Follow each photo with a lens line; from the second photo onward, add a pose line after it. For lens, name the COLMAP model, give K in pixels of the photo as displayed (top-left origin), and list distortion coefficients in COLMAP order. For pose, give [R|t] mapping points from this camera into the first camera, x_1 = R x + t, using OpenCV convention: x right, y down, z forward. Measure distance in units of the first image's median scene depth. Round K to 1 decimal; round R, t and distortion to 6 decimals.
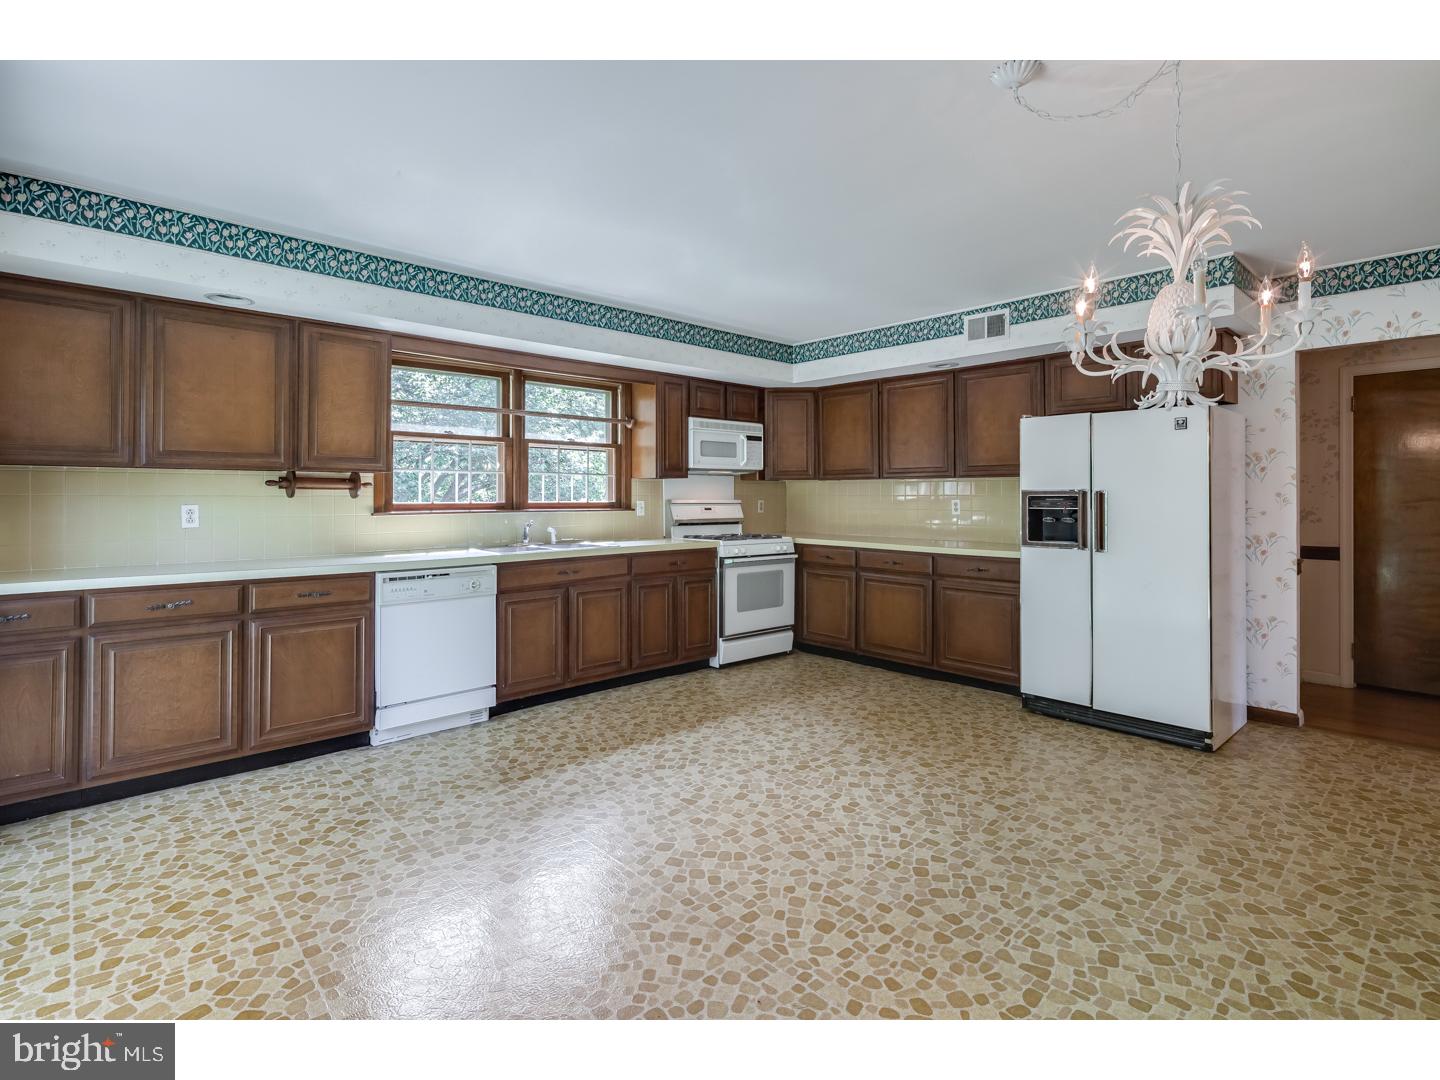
lens RADIAL K [[699.0, 0, 713.7], [0, 699.0, 497.3], [0, 0, 1]] dist [0.027077, -0.000127]
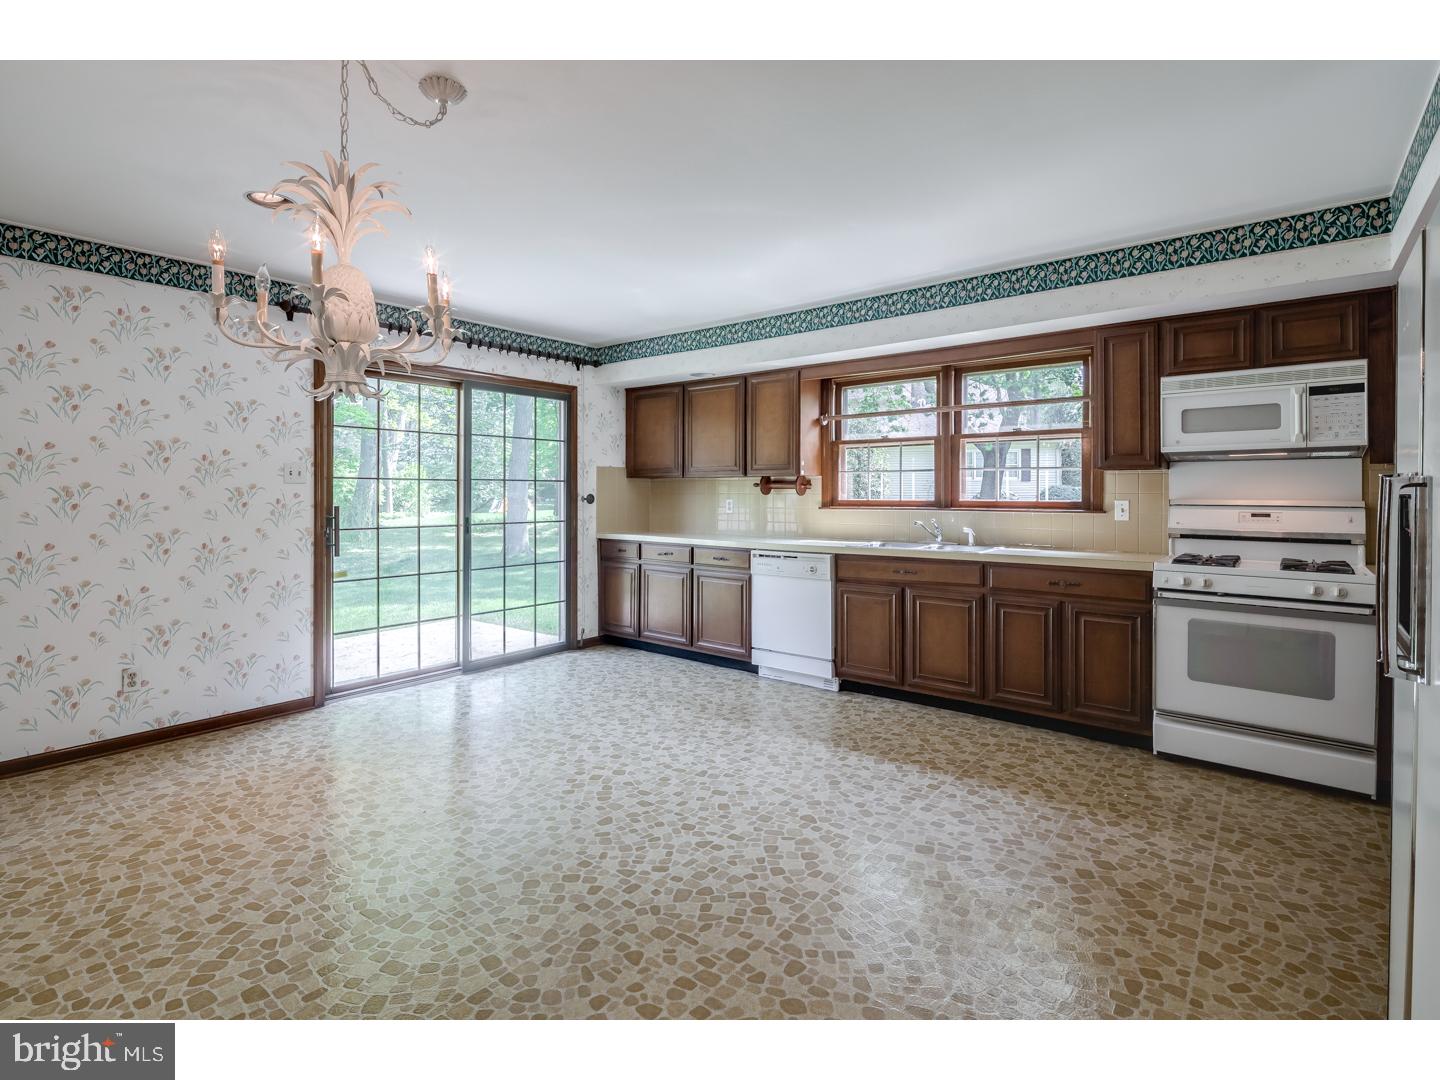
lens RADIAL K [[699.0, 0, 713.7], [0, 699.0, 497.3], [0, 0, 1]] dist [0.027077, -0.000127]
pose [[0.152826, 0.010952, -0.988192, 0.645265], [0.003978, 0.999924, 0.011697, -0.009757], [0.988245, -0.005719, 0.152771, 0.519023]]
